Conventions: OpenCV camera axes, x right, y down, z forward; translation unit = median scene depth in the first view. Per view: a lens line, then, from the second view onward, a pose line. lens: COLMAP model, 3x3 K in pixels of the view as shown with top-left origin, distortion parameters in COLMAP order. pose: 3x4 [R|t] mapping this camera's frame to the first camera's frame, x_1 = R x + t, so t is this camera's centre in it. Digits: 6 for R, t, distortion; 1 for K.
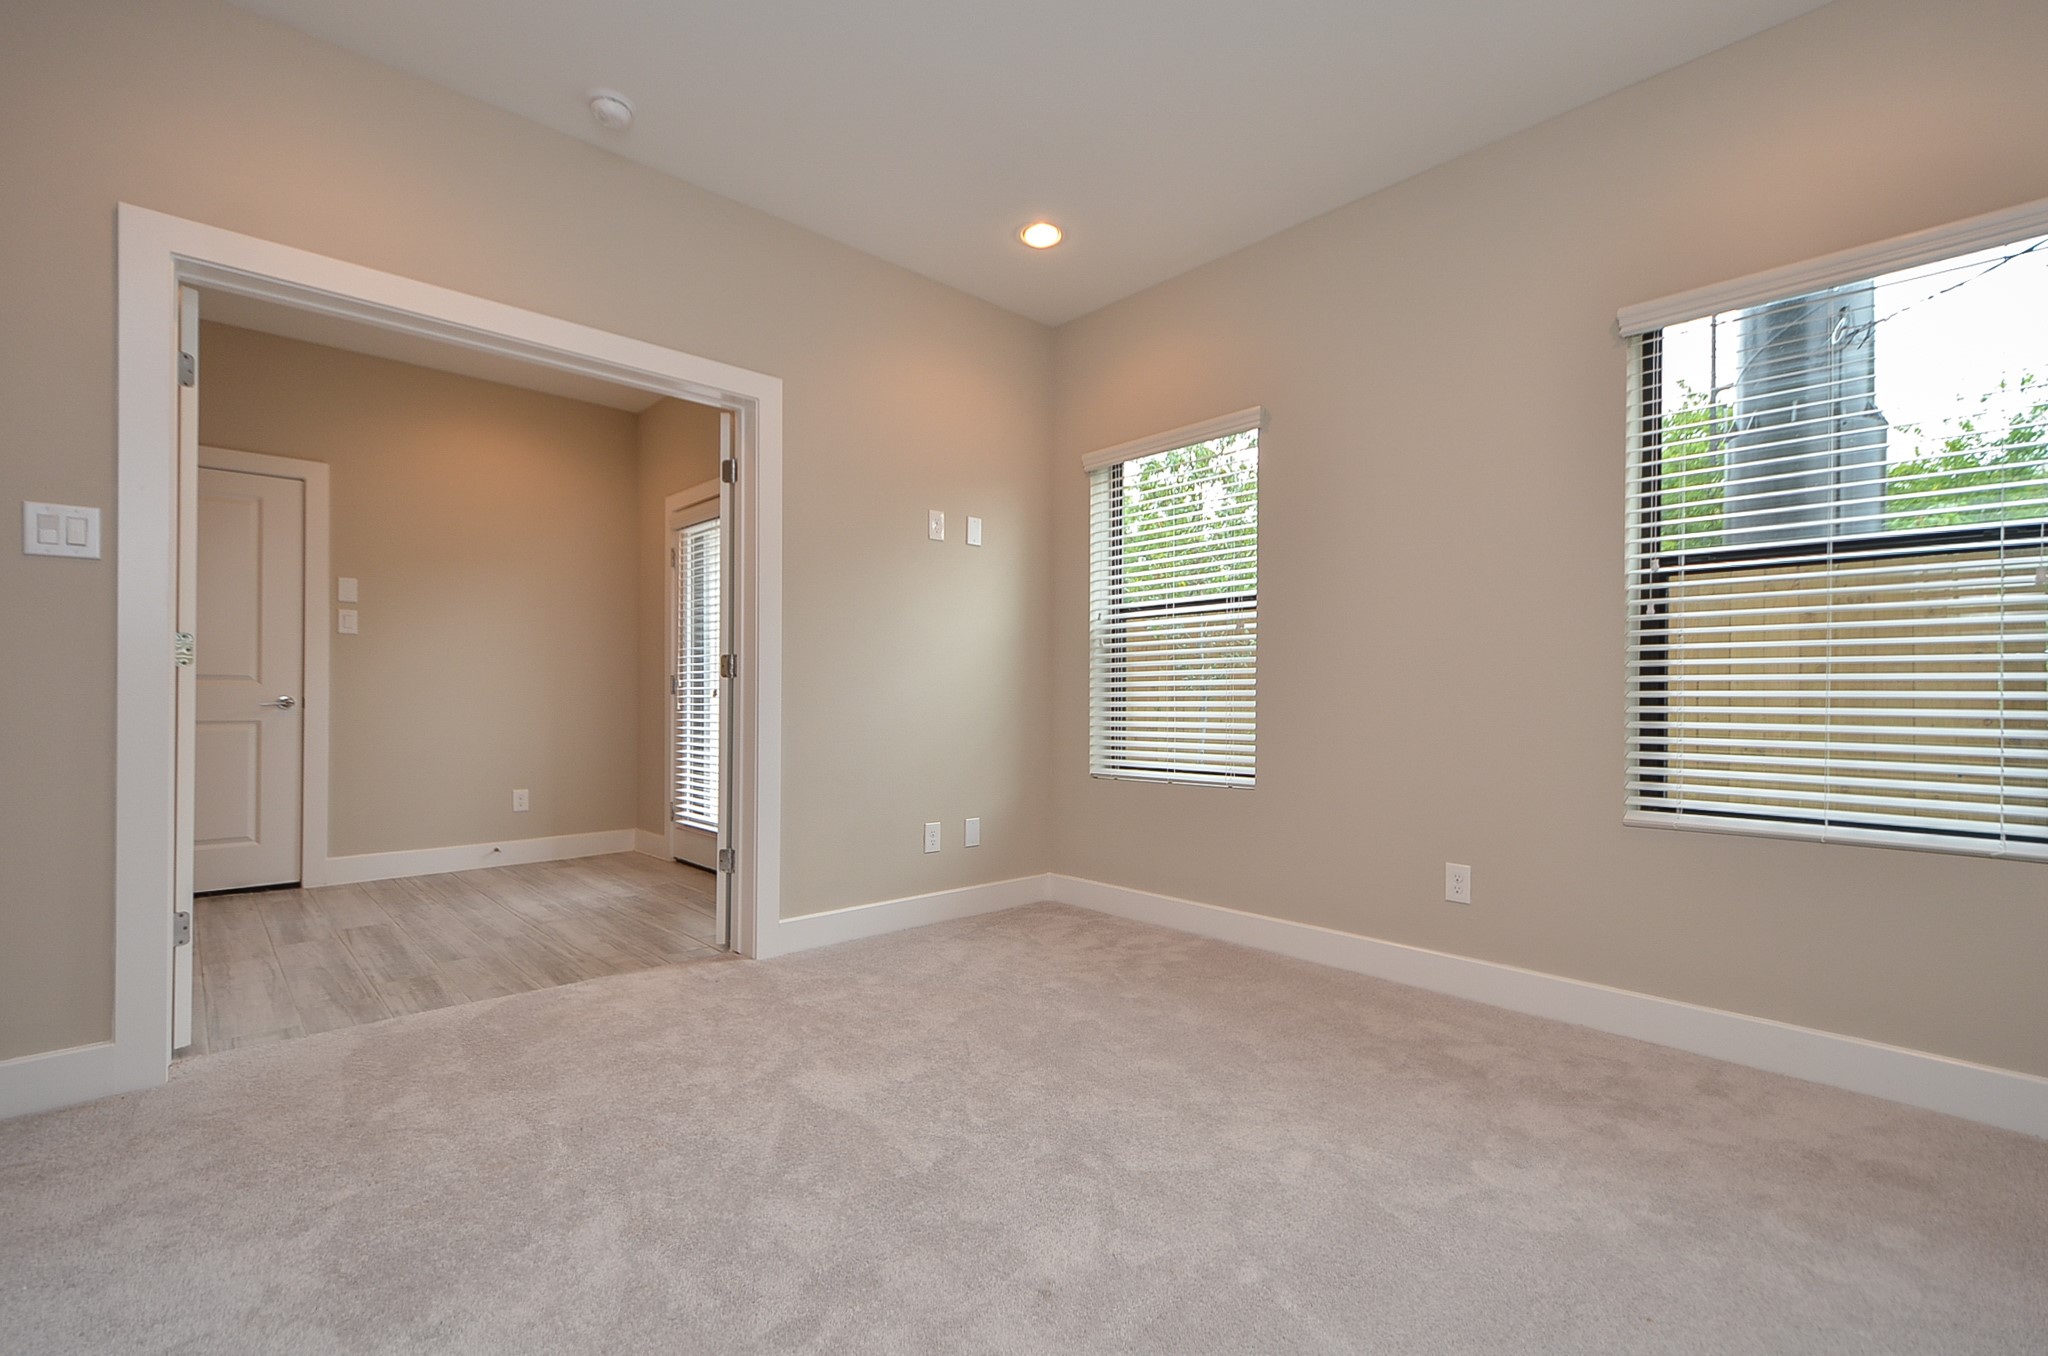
lens RADIAL K [[897.7, 0, 1023.9], [0, 897.7, 690.1], [0, 0, 1]] dist [-0.000902, -0.000938]
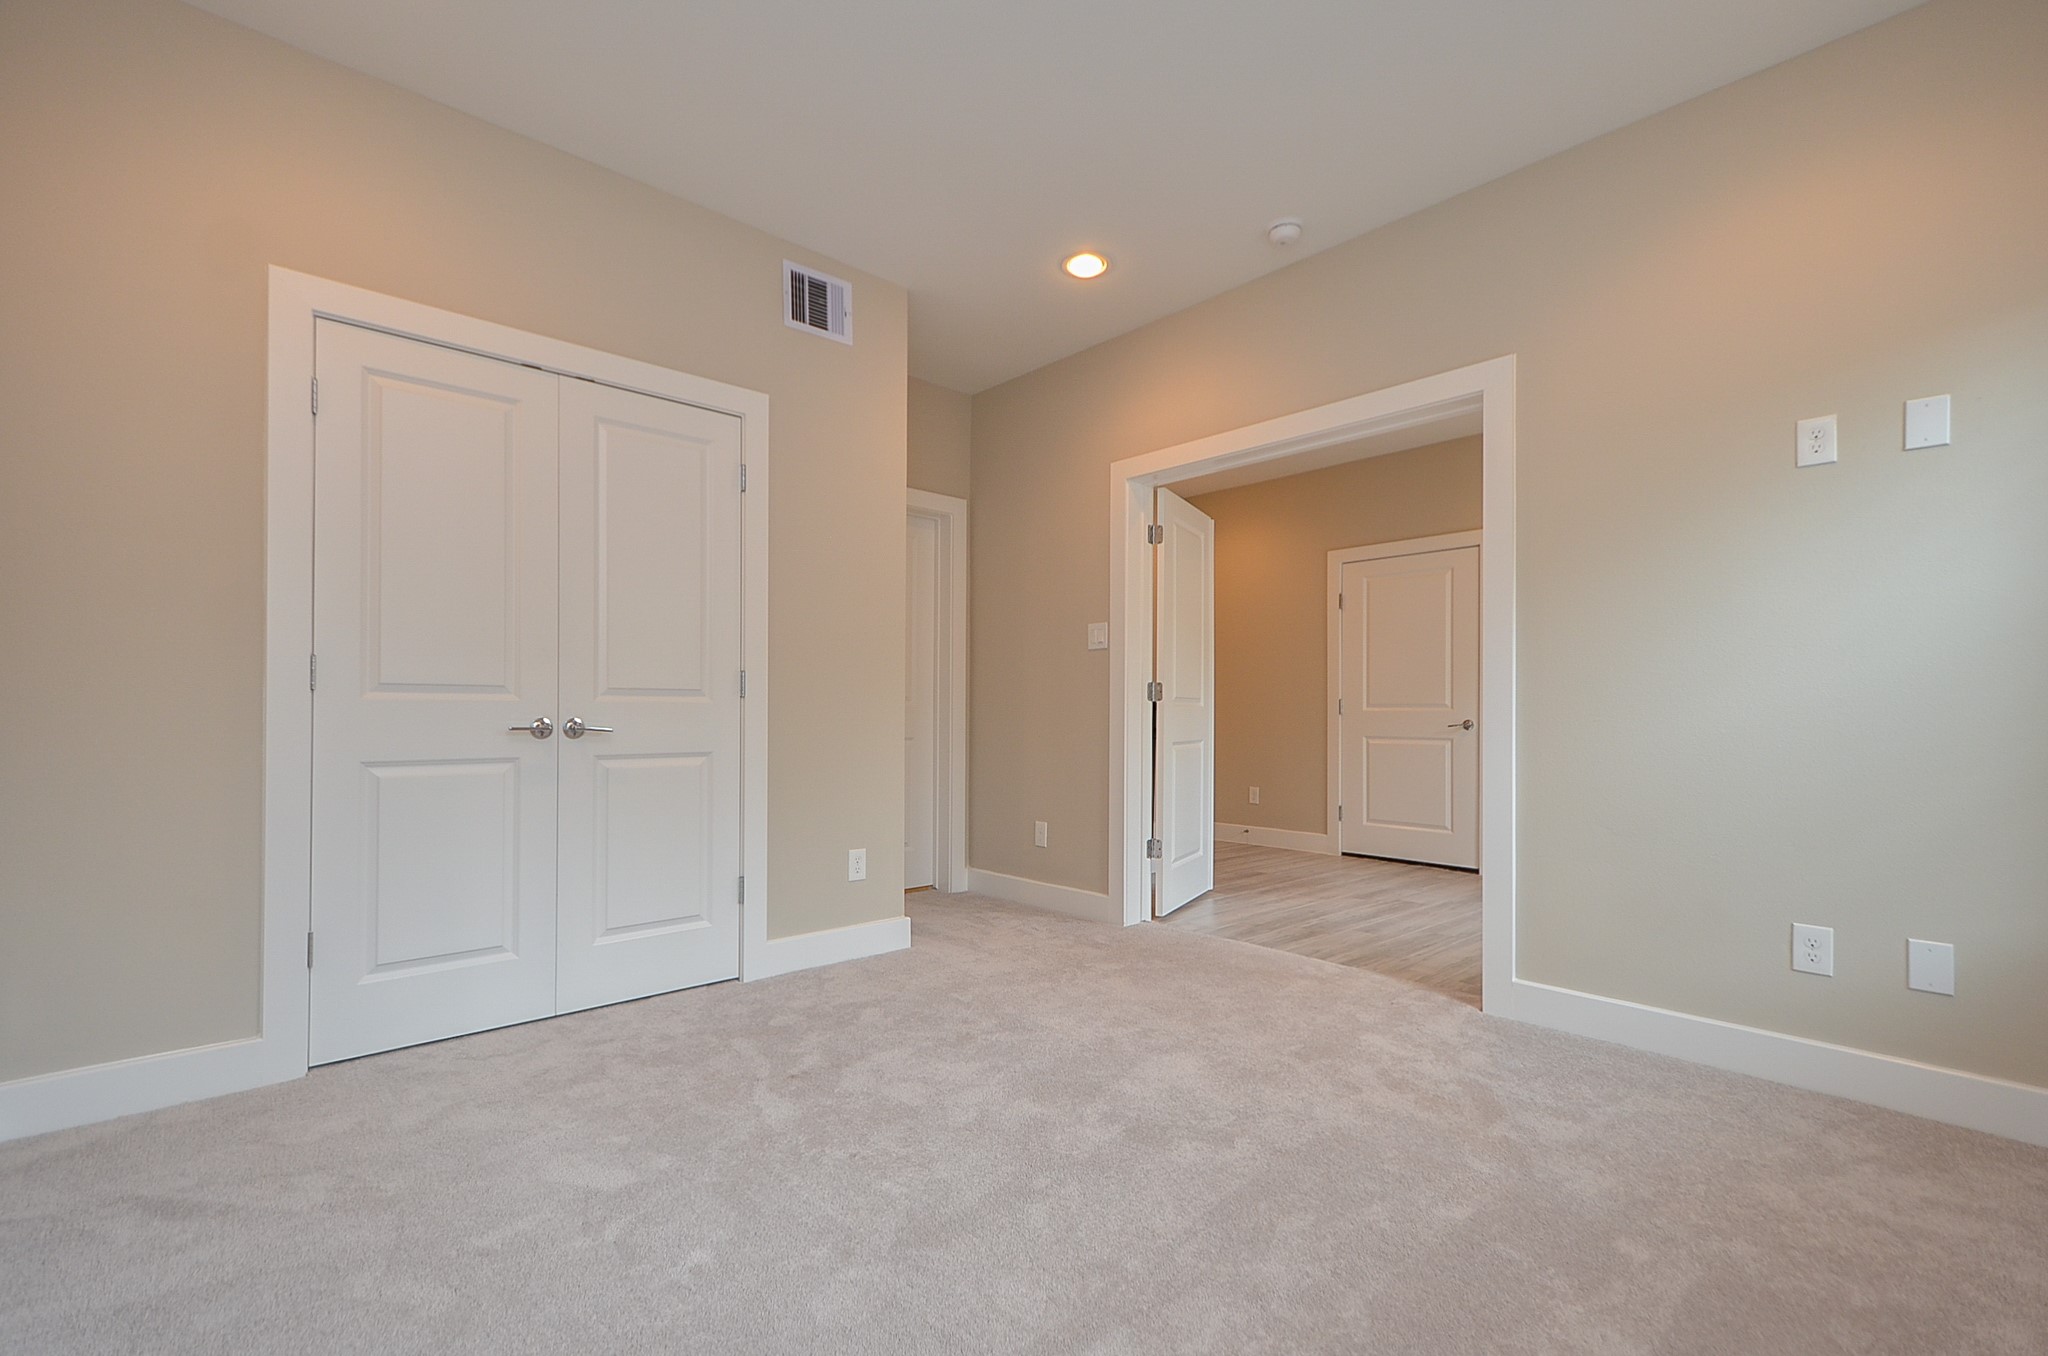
lens RADIAL K [[897.7, 0, 1032.5], [0, 897.7, 691.8], [0, 0, 1]] dist [-0.000902, -0.000938]
pose [[-0.010039, -0.029441, -0.999516, 0.608099], [0.003318, 0.999560, -0.029475, 0.005182], [0.999944, -0.003612, -0.009937, 0.551991]]
